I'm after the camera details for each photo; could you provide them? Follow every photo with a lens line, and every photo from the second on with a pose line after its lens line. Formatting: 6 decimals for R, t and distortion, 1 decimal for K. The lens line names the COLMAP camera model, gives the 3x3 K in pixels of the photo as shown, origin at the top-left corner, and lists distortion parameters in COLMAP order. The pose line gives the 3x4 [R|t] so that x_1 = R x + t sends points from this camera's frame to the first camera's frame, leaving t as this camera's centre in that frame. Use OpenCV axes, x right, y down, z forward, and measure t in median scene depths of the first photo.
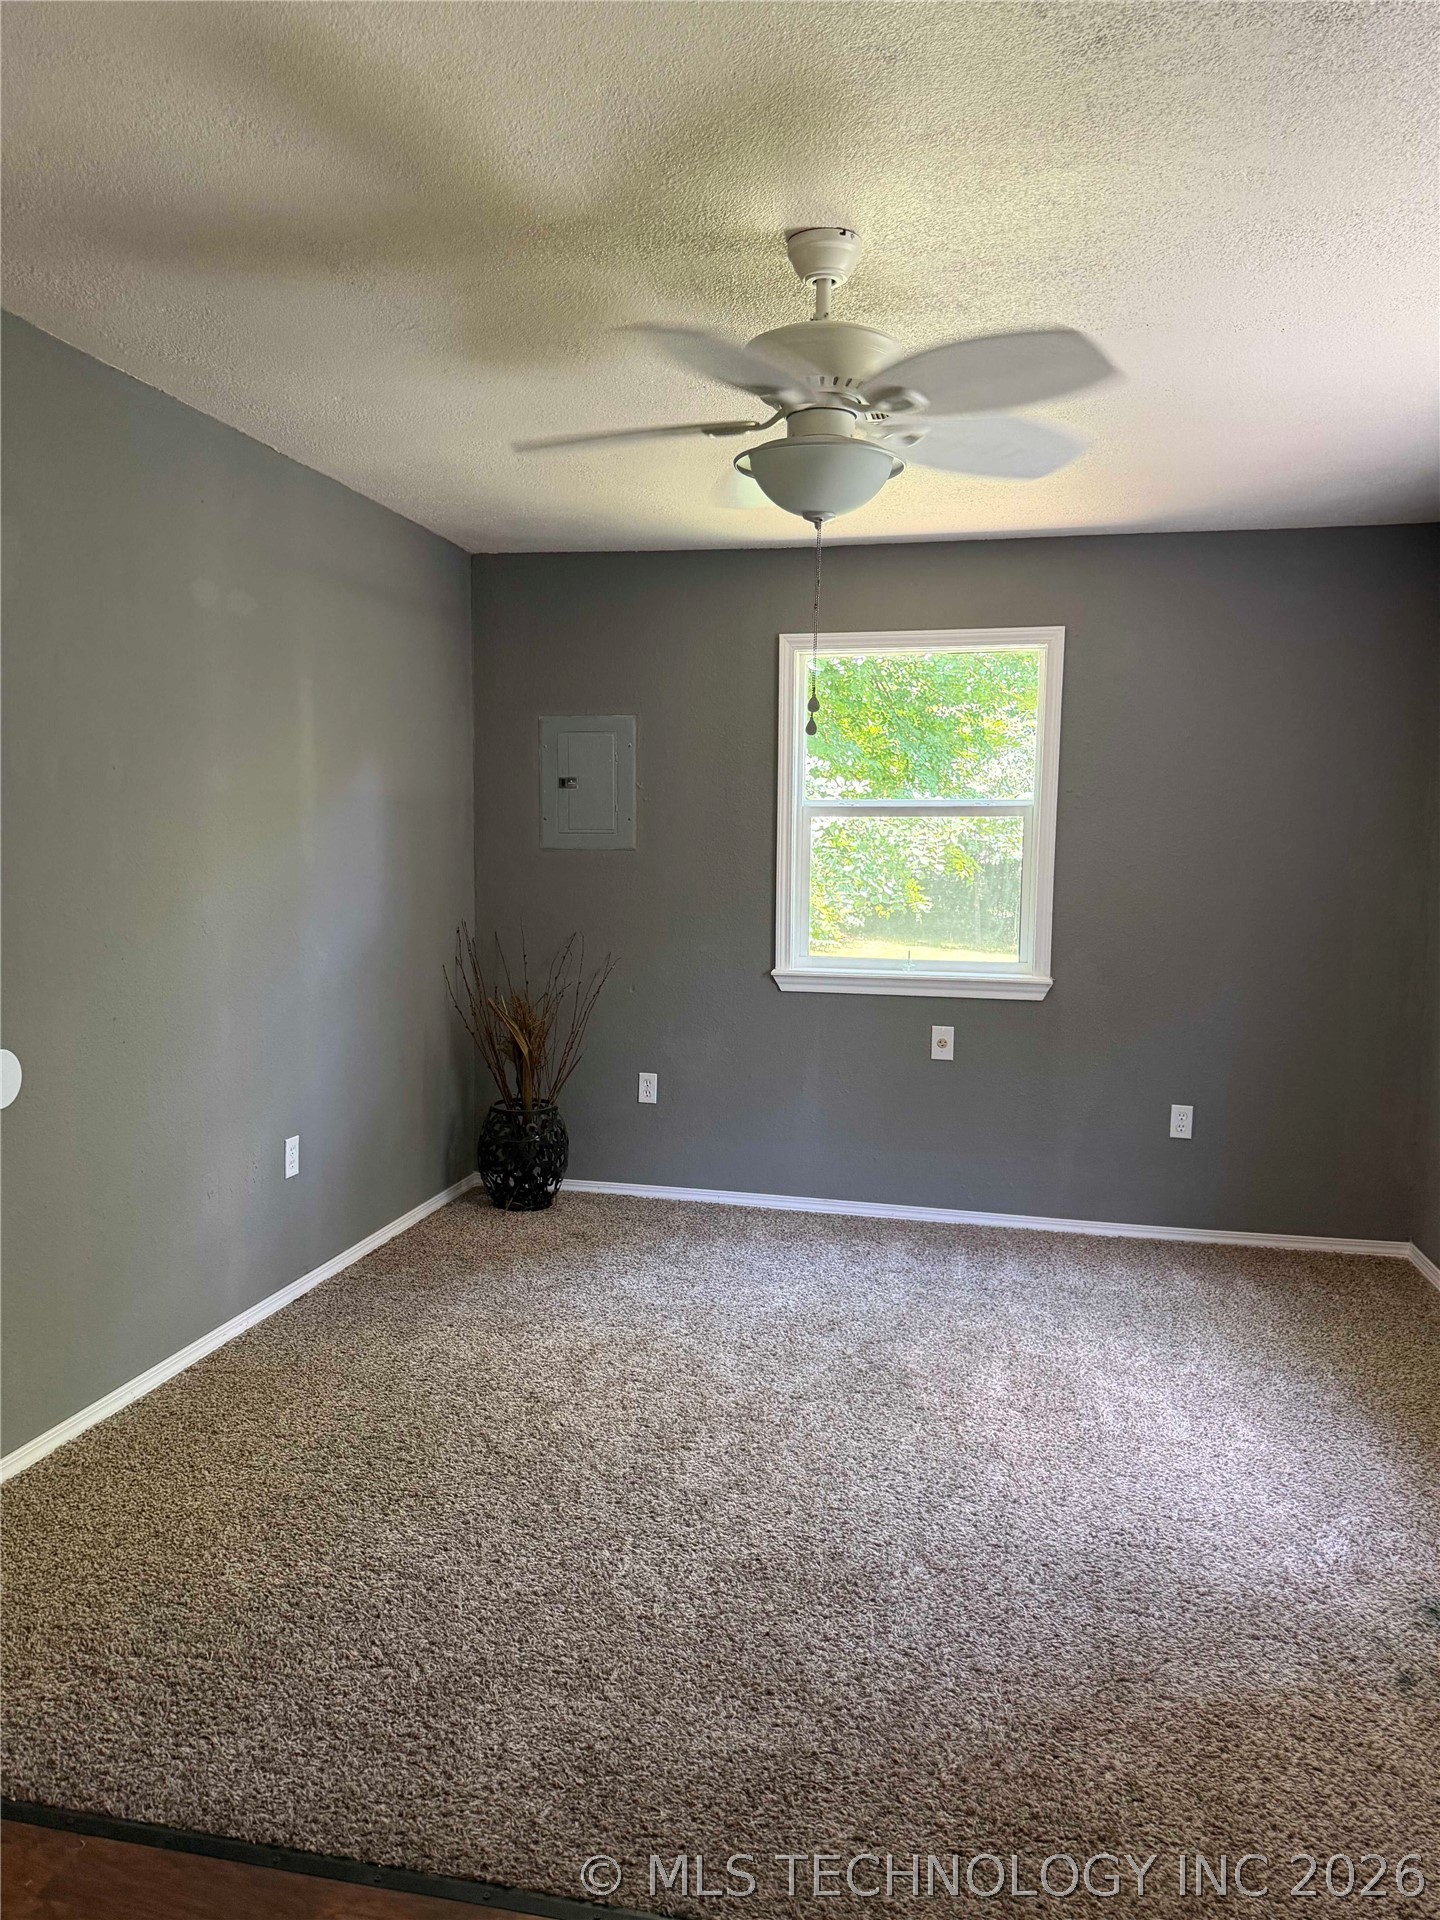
lens RADIAL K [[1356.1, 0, 712.6], [0, 1356.1, 946.0], [0, 0, 1]] dist [0.146534, -0.244068]
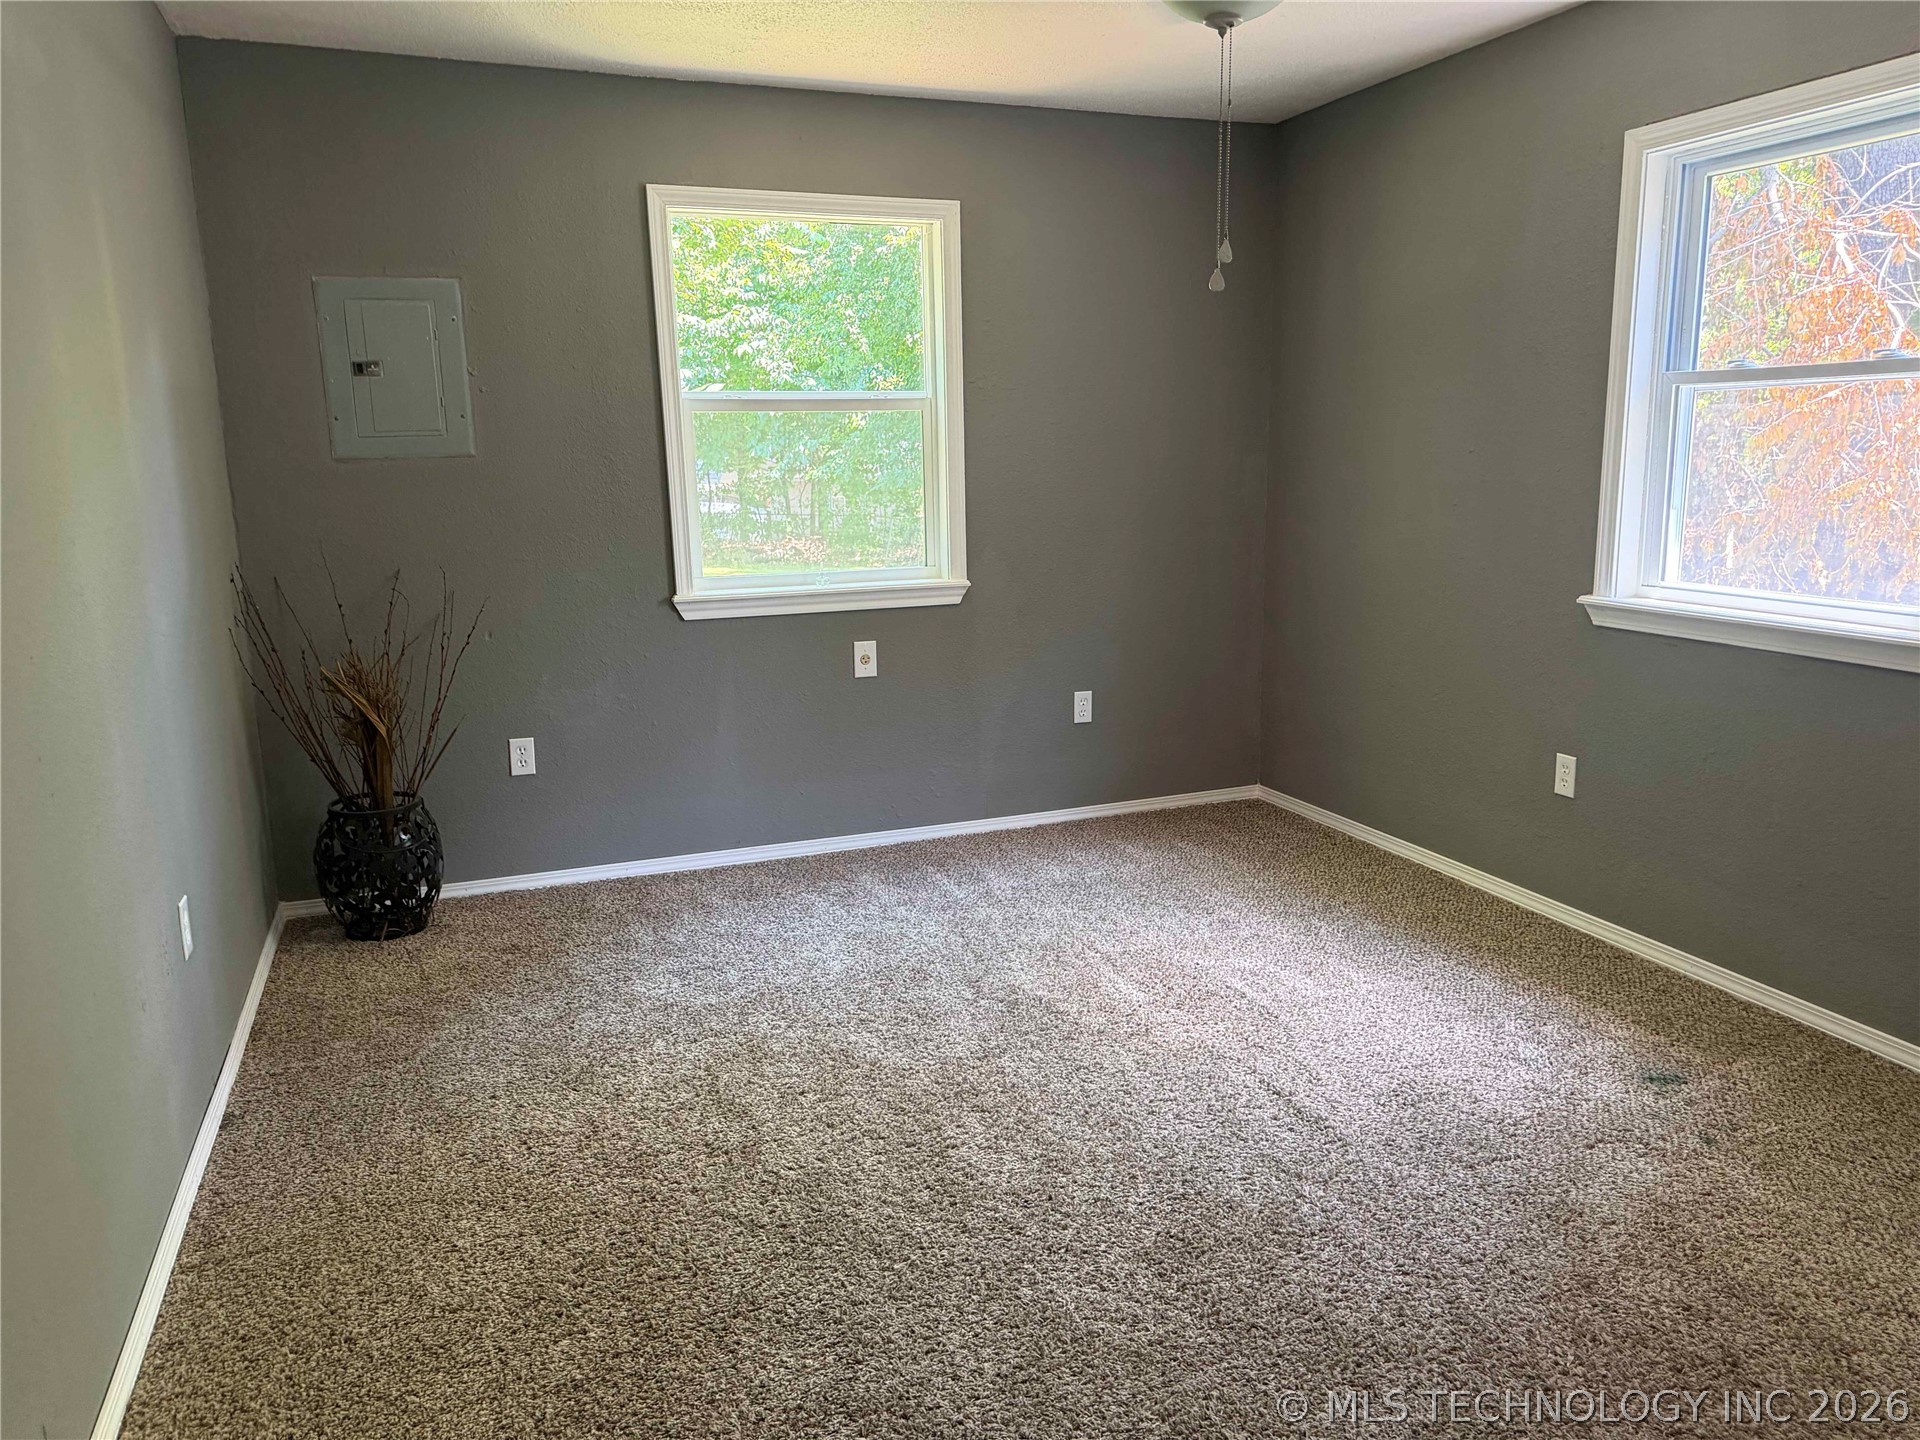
lens RADIAL K [[1356.1, 0, 987.4], [0, 1356.1, 695.4], [0, 0, 1]] dist [0.146534, -0.244068]
pose [[0.830159, -0.127357, 0.542786, -0.593925], [0.071853, 0.989881, 0.122366, -0.026177], [-0.552878, -0.062582, 0.830909, 0.397812]]
